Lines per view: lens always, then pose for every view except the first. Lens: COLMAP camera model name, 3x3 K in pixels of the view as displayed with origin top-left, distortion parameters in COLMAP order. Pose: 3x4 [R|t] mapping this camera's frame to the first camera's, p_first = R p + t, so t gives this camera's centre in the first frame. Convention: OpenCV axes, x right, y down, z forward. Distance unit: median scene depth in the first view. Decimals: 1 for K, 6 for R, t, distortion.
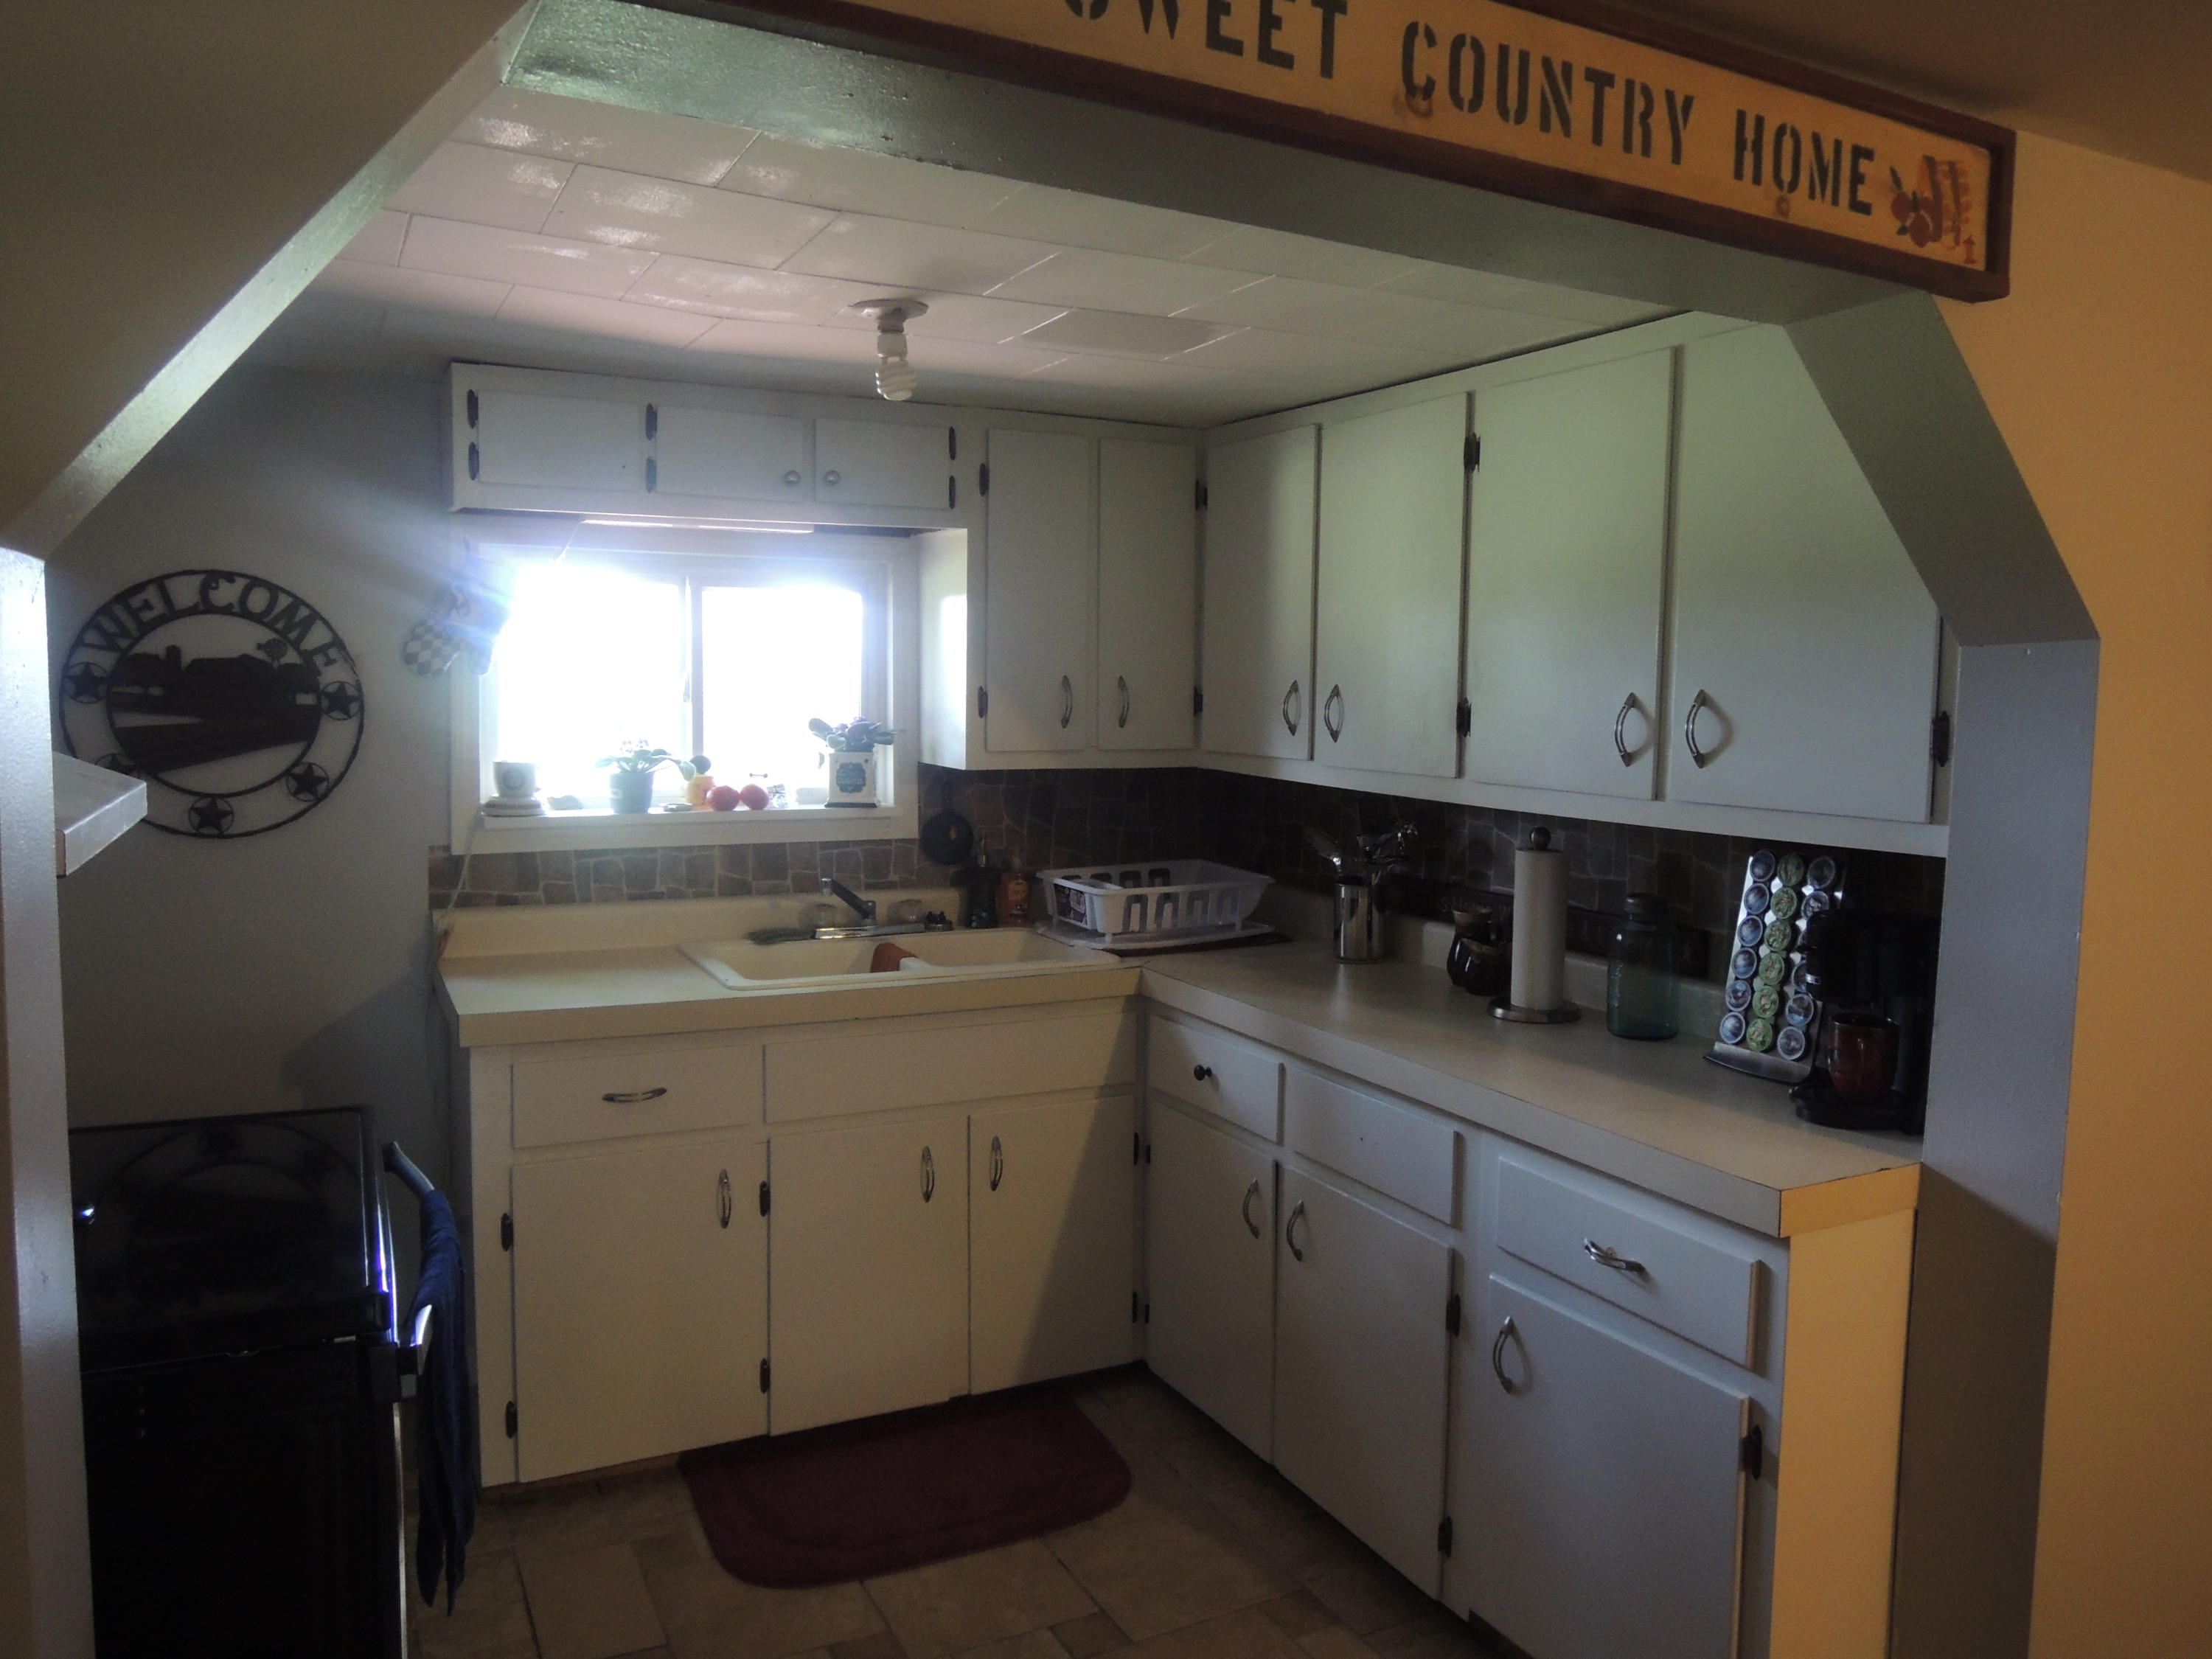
lens RADIAL K [[1566.1, 0, 1102.4], [0, 1566.1, 810.3], [0, 0, 1]] dist [-0.027439, -0.003088]
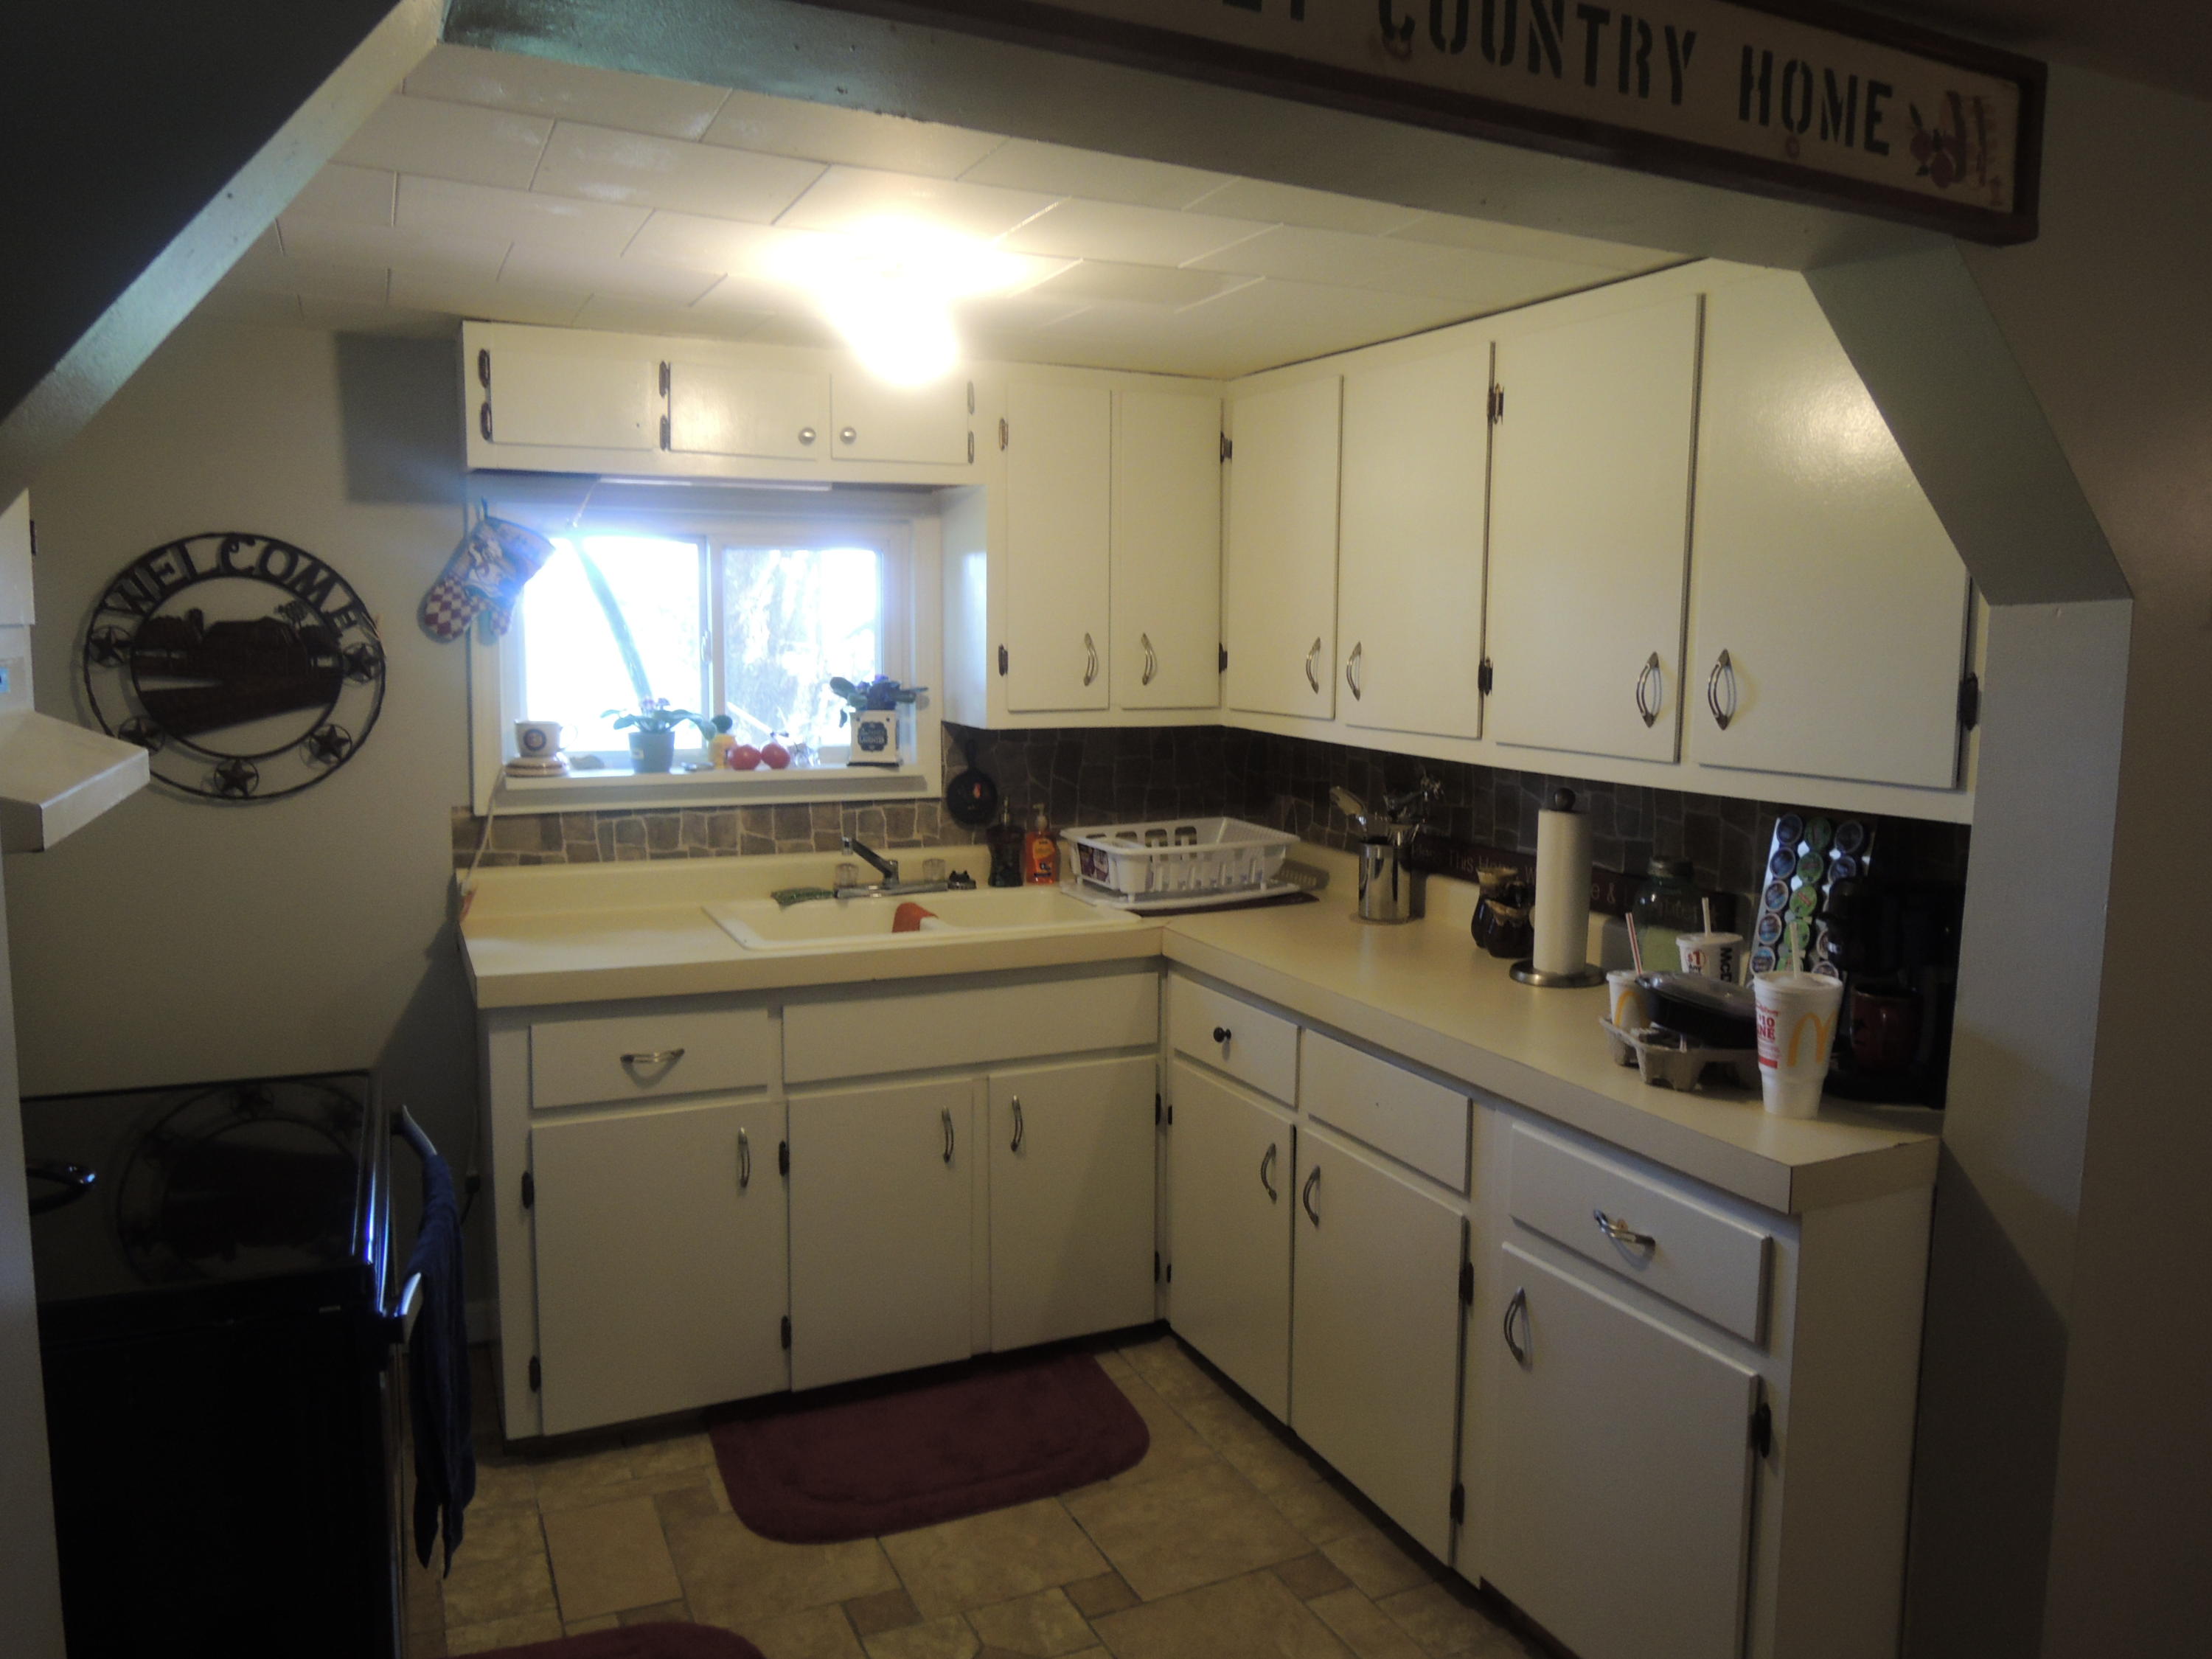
lens RADIAL K [[1566.1, 0, 1102.4], [0, 1566.1, 810.3], [0, 0, 1]] dist [-0.027439, -0.003088]
pose [[0.999428, -0.000684, -0.033813, 0.022790], [0.001768, 0.999485, 0.032028, -0.006698], [0.033773, -0.032069, 0.998915, 0.010922]]
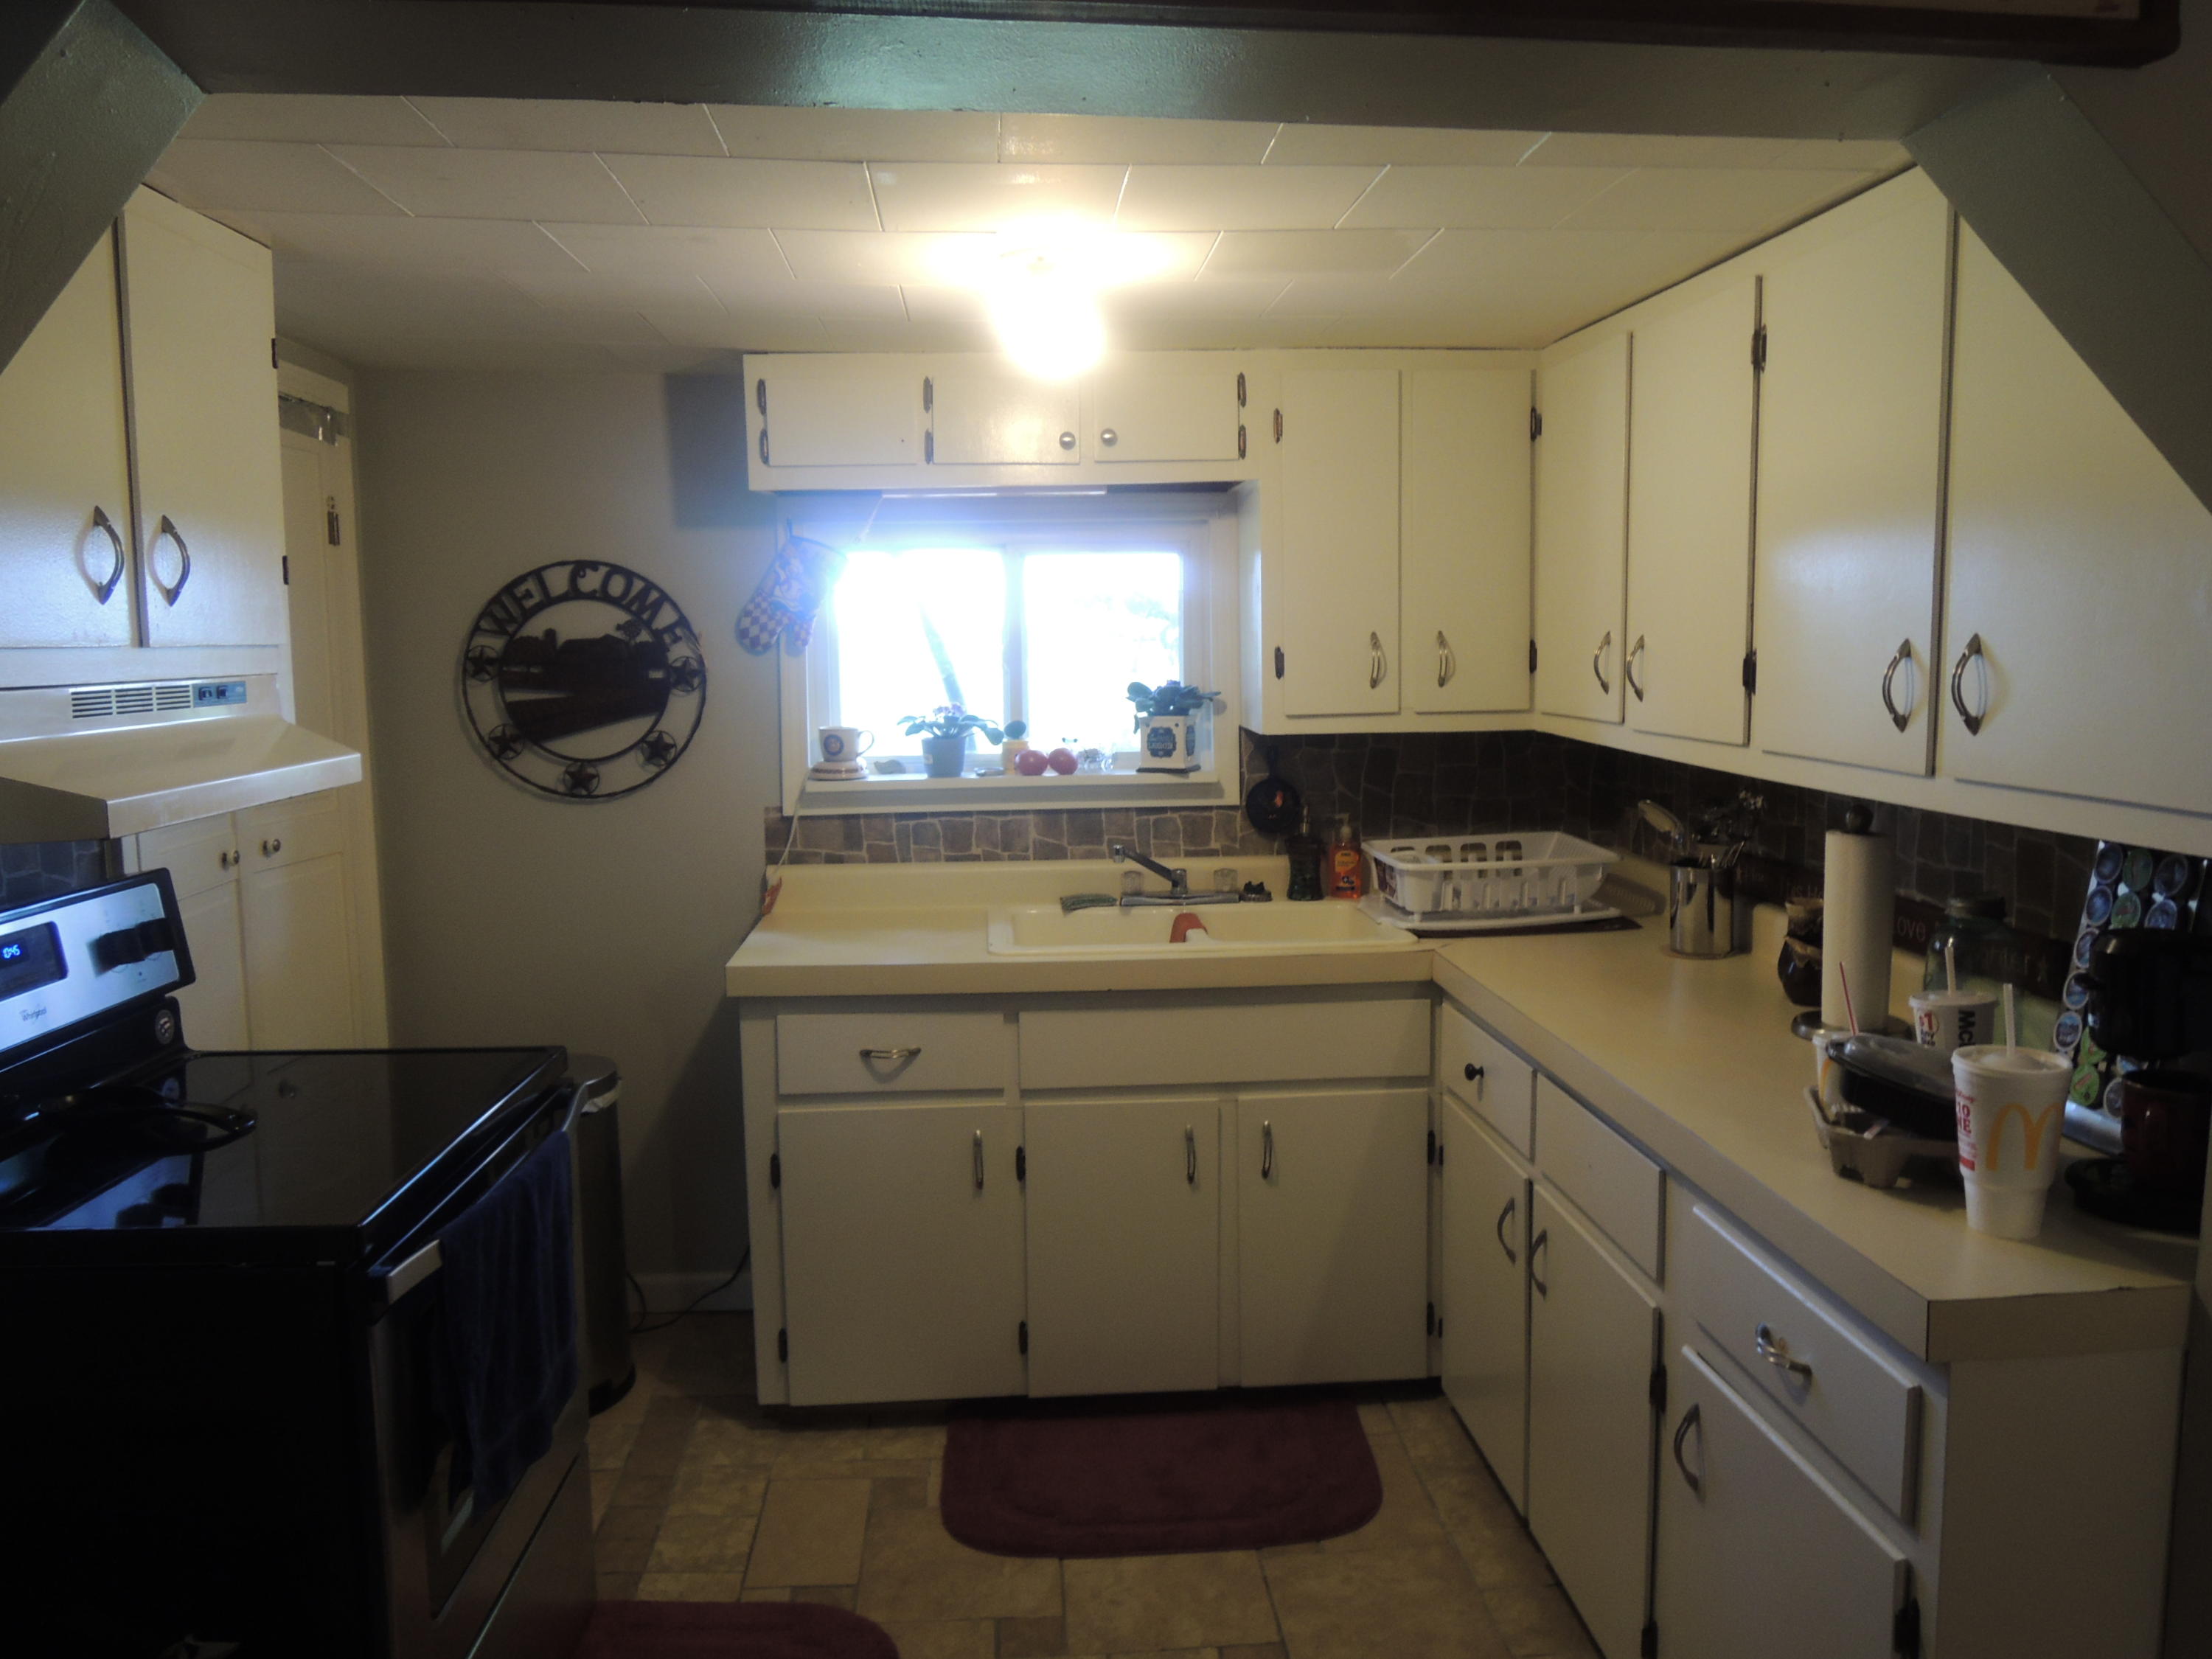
lens RADIAL K [[1566.1, 0, 1102.4], [0, 1566.1, 810.3], [0, 0, 1]] dist [-0.027439, -0.003088]
pose [[0.922565, 0.014787, -0.385558, 0.218290], [-0.003771, 0.999563, 0.029312, -0.008340], [0.385823, -0.025588, 0.922218, 0.098204]]
